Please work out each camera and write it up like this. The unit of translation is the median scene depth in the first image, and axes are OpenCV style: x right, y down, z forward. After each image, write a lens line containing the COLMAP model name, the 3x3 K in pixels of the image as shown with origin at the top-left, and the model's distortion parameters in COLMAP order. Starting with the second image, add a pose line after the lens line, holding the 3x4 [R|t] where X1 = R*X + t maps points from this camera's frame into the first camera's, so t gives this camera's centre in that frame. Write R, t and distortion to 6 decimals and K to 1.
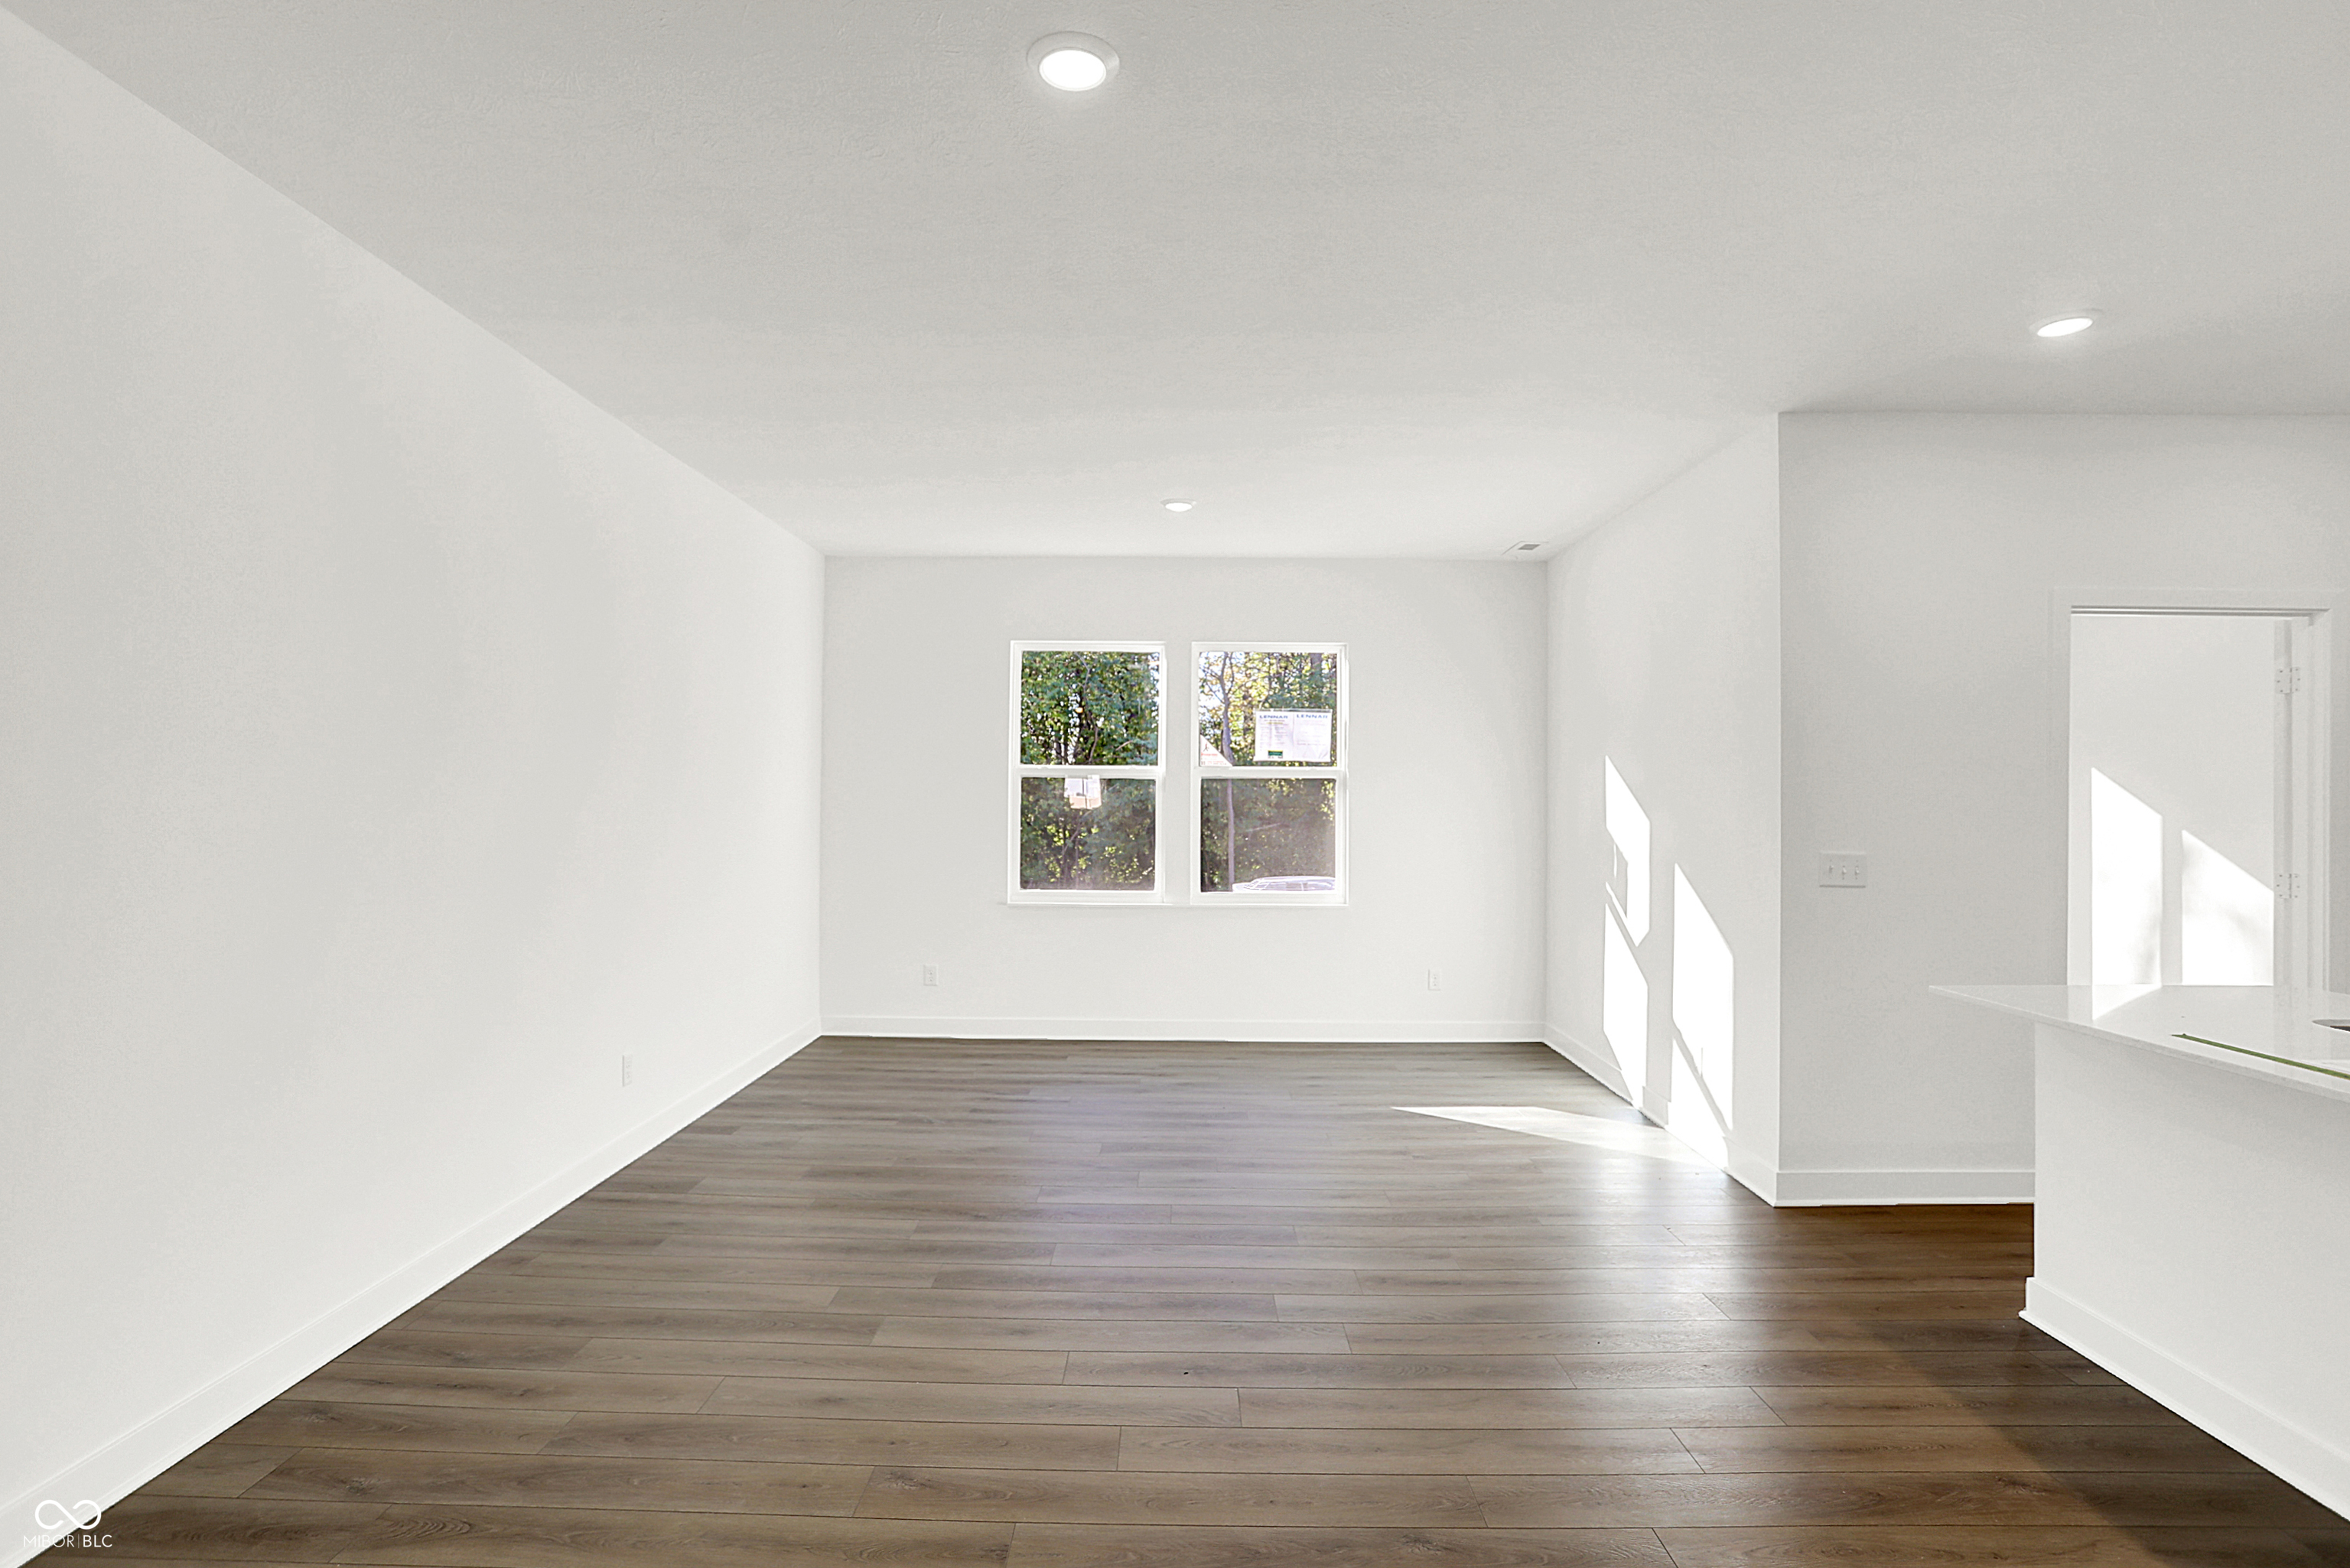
lens RADIAL K [[1184.4, 0, 1176.6], [0, 1184.4, 768.6], [0, 0, 1]] dist [-0.080728, 0.033663]
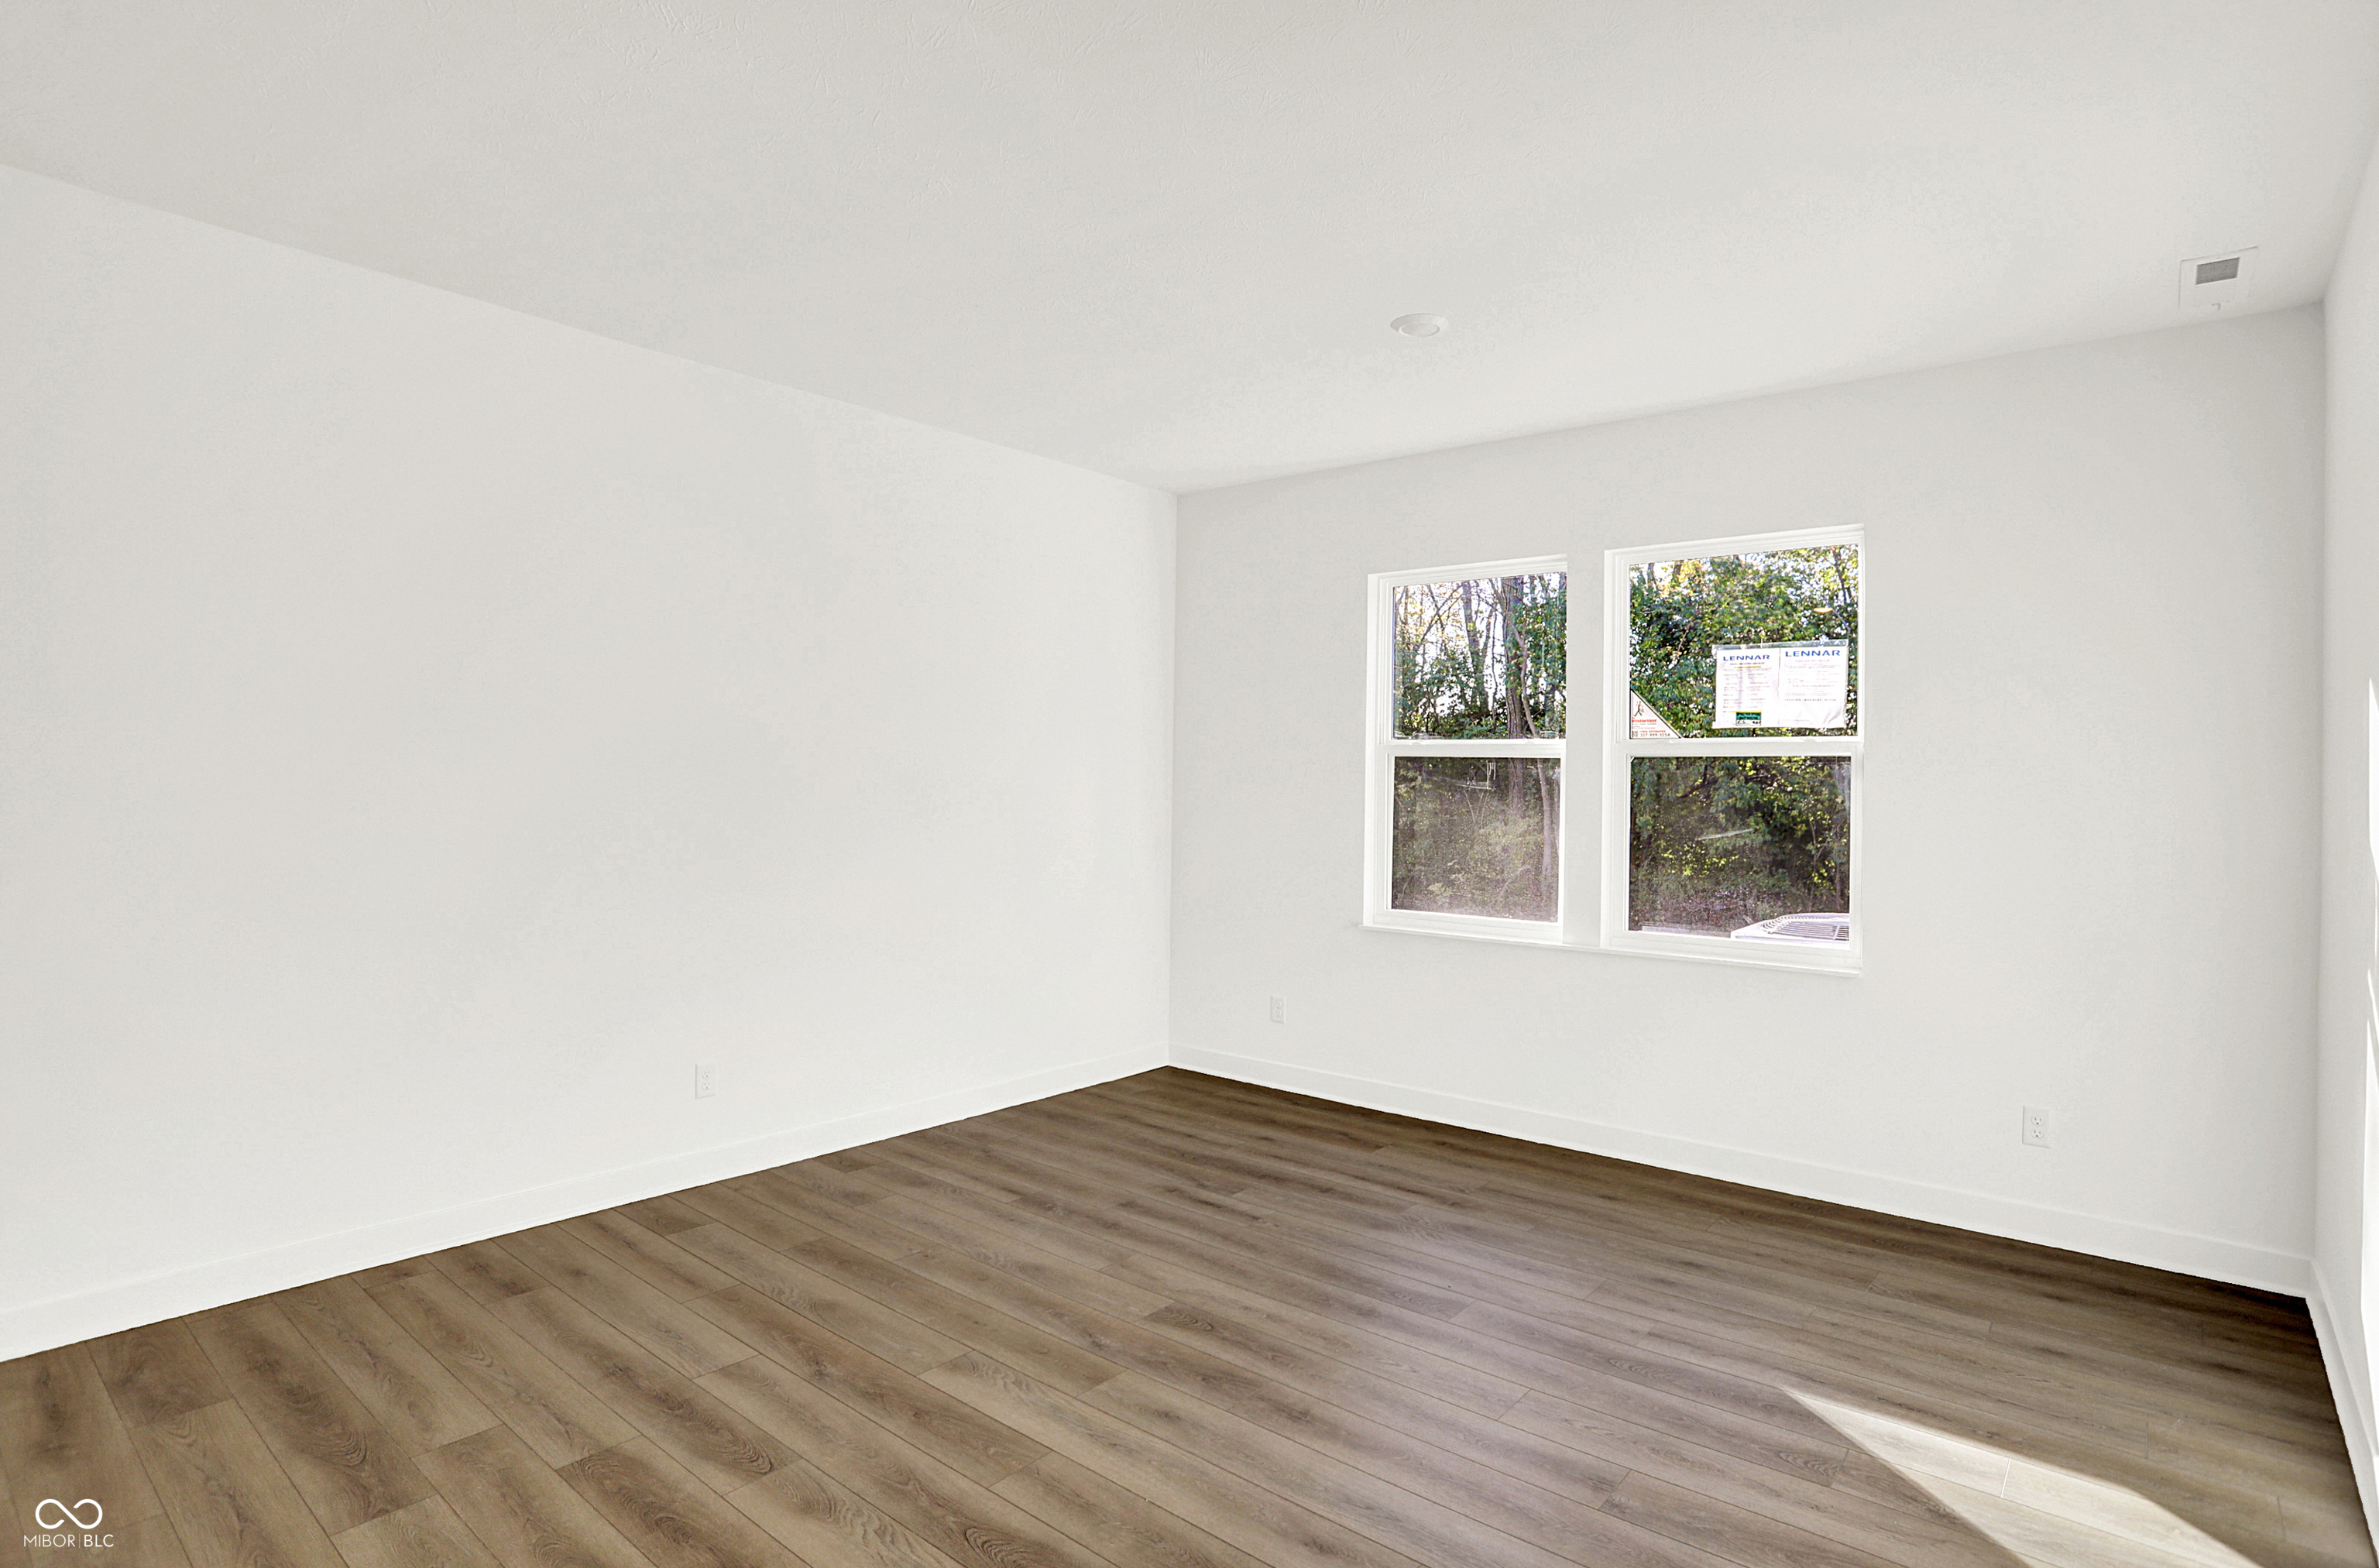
lens RADIAL K [[1206.7, 0, 1199.3], [0, 1206.7, 772.6], [0, 0, 1]] dist [-0.073725, 0.030424]
pose [[0.773765, 0.000783, -0.633472, 0.362688], [0.005682, 0.999950, 0.008177, 0.014441], [0.633447, -0.009926, 0.773722, 0.478424]]
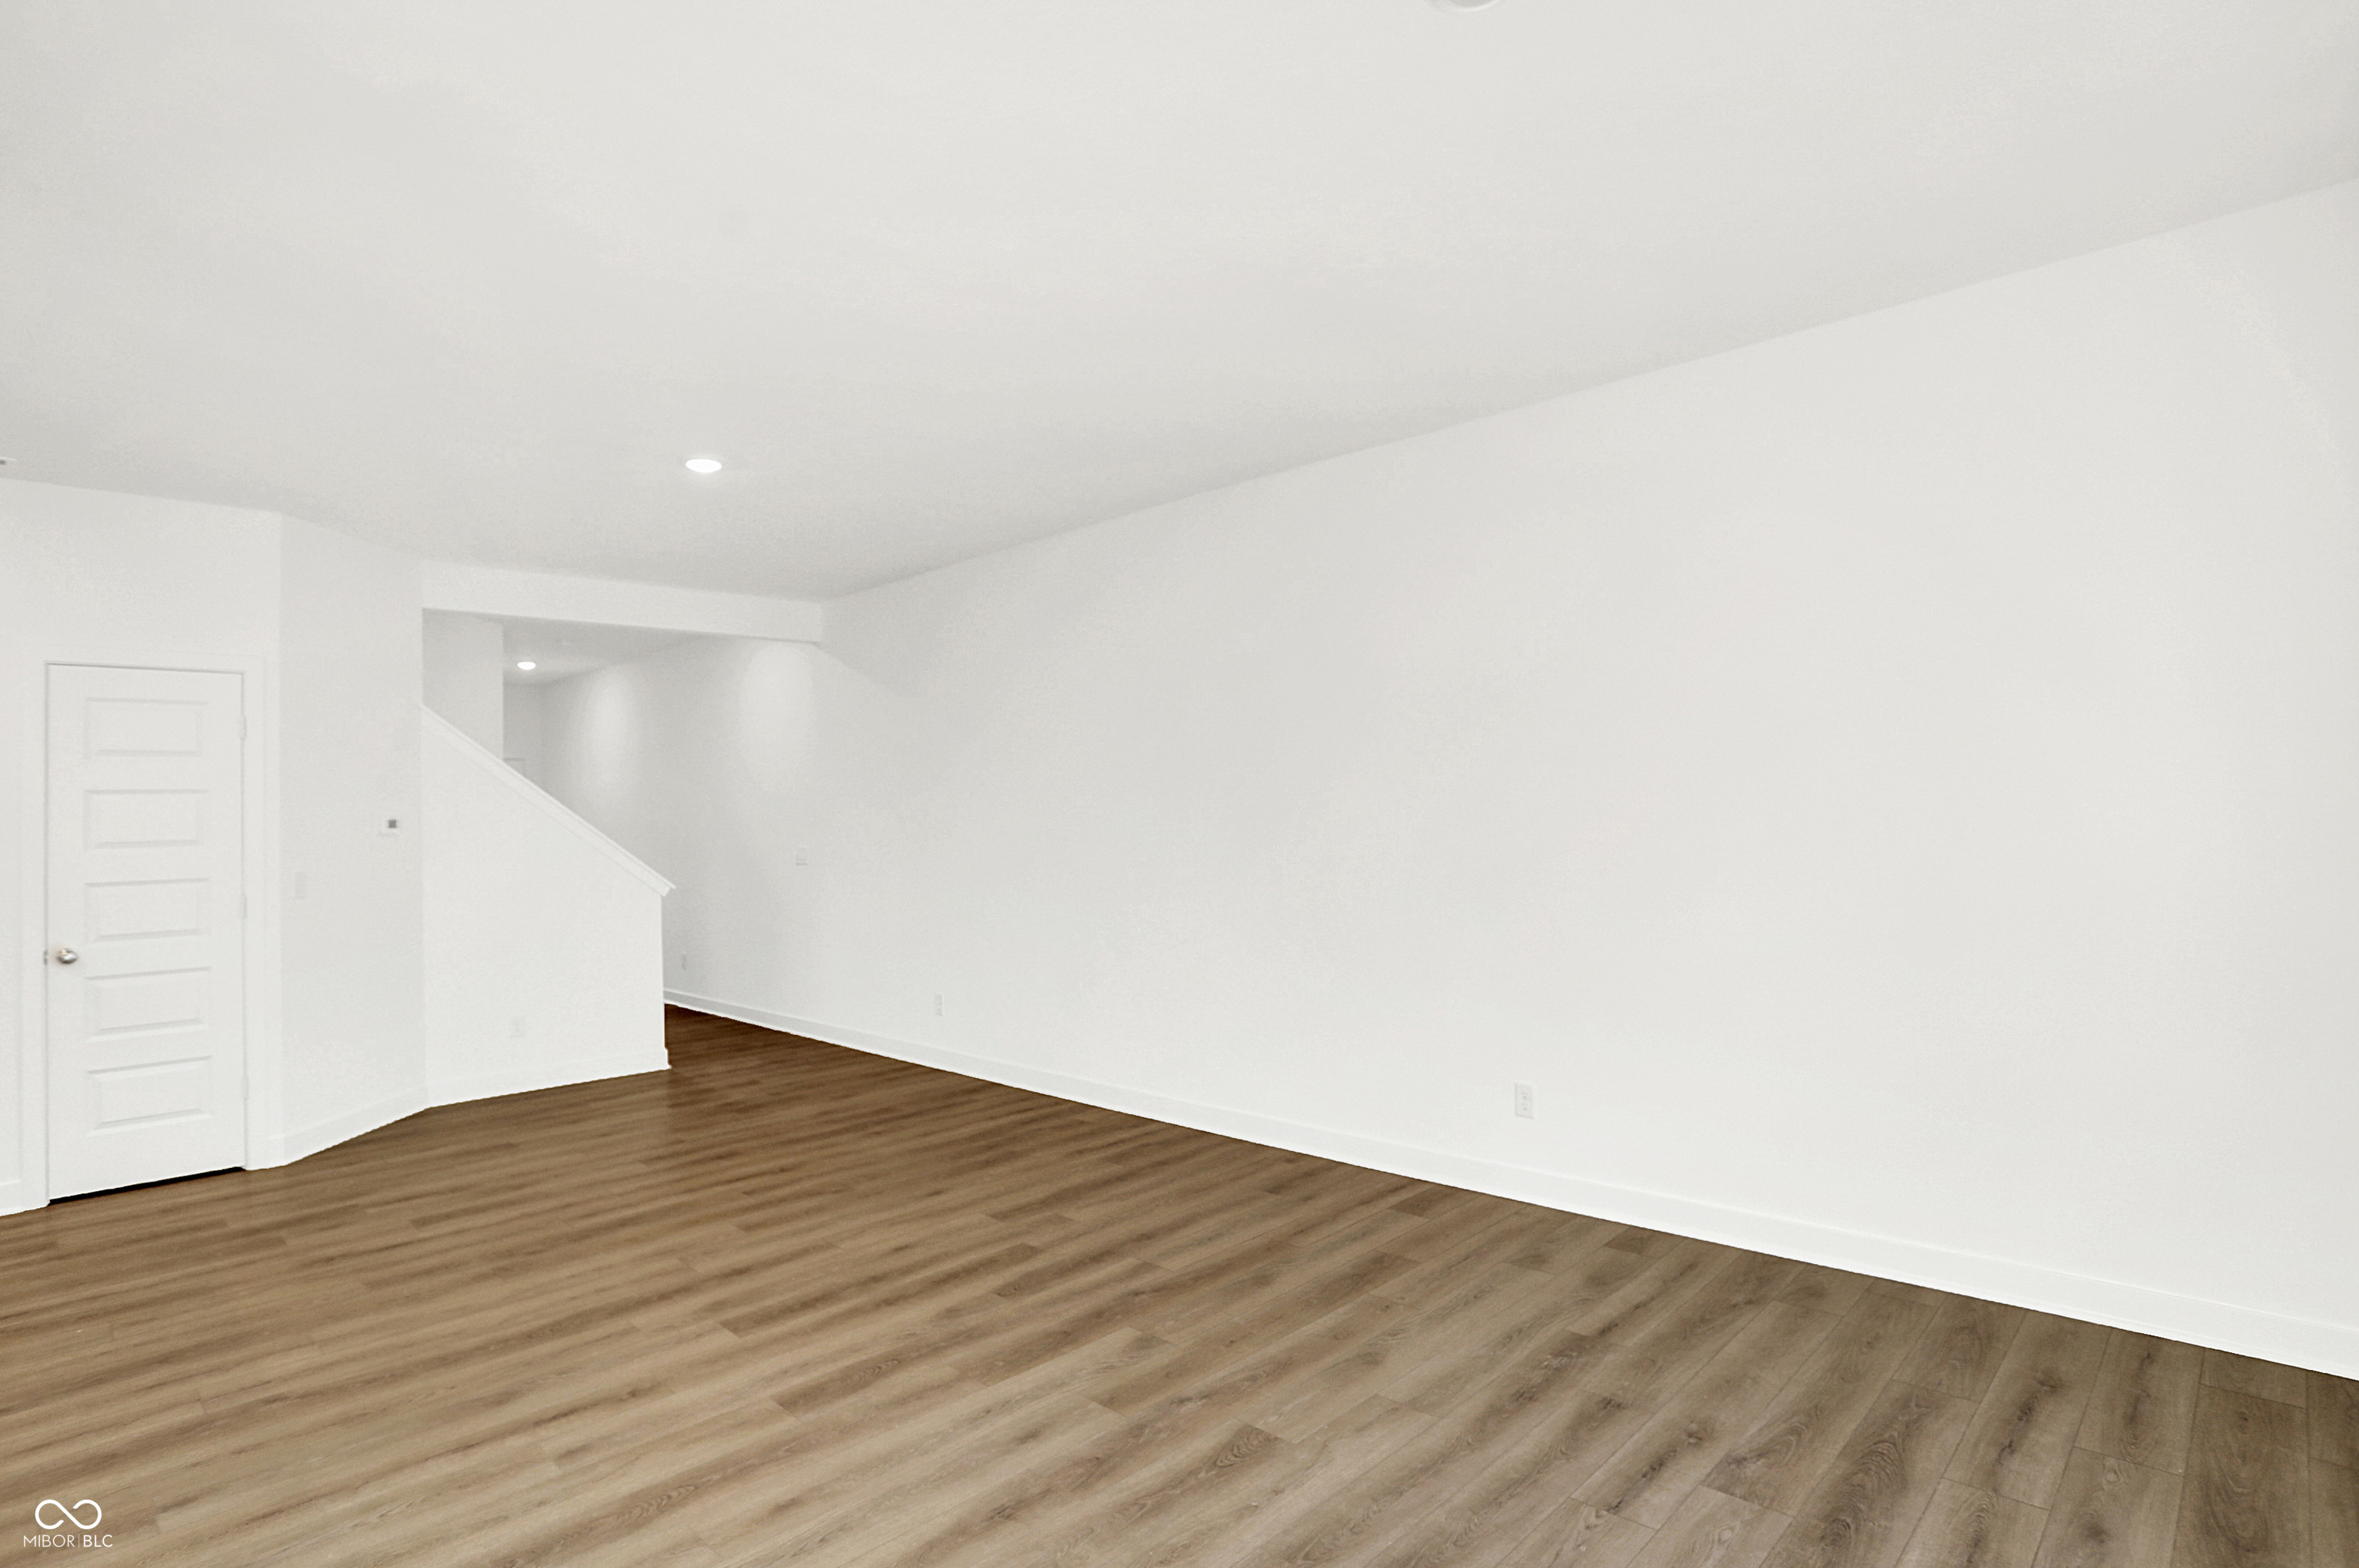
lens RADIAL K [[1189.0, 0, 1181.1], [0, 1189.0, 768.5], [0, 0, 1]] dist [-0.080728, 0.033663]
pose [[-0.693563, -0.017380, -0.720186, 0.353944], [0.037125, 0.997518, -0.059826, 0.037343], [0.719438, -0.068230, -0.691197, 1.316596]]
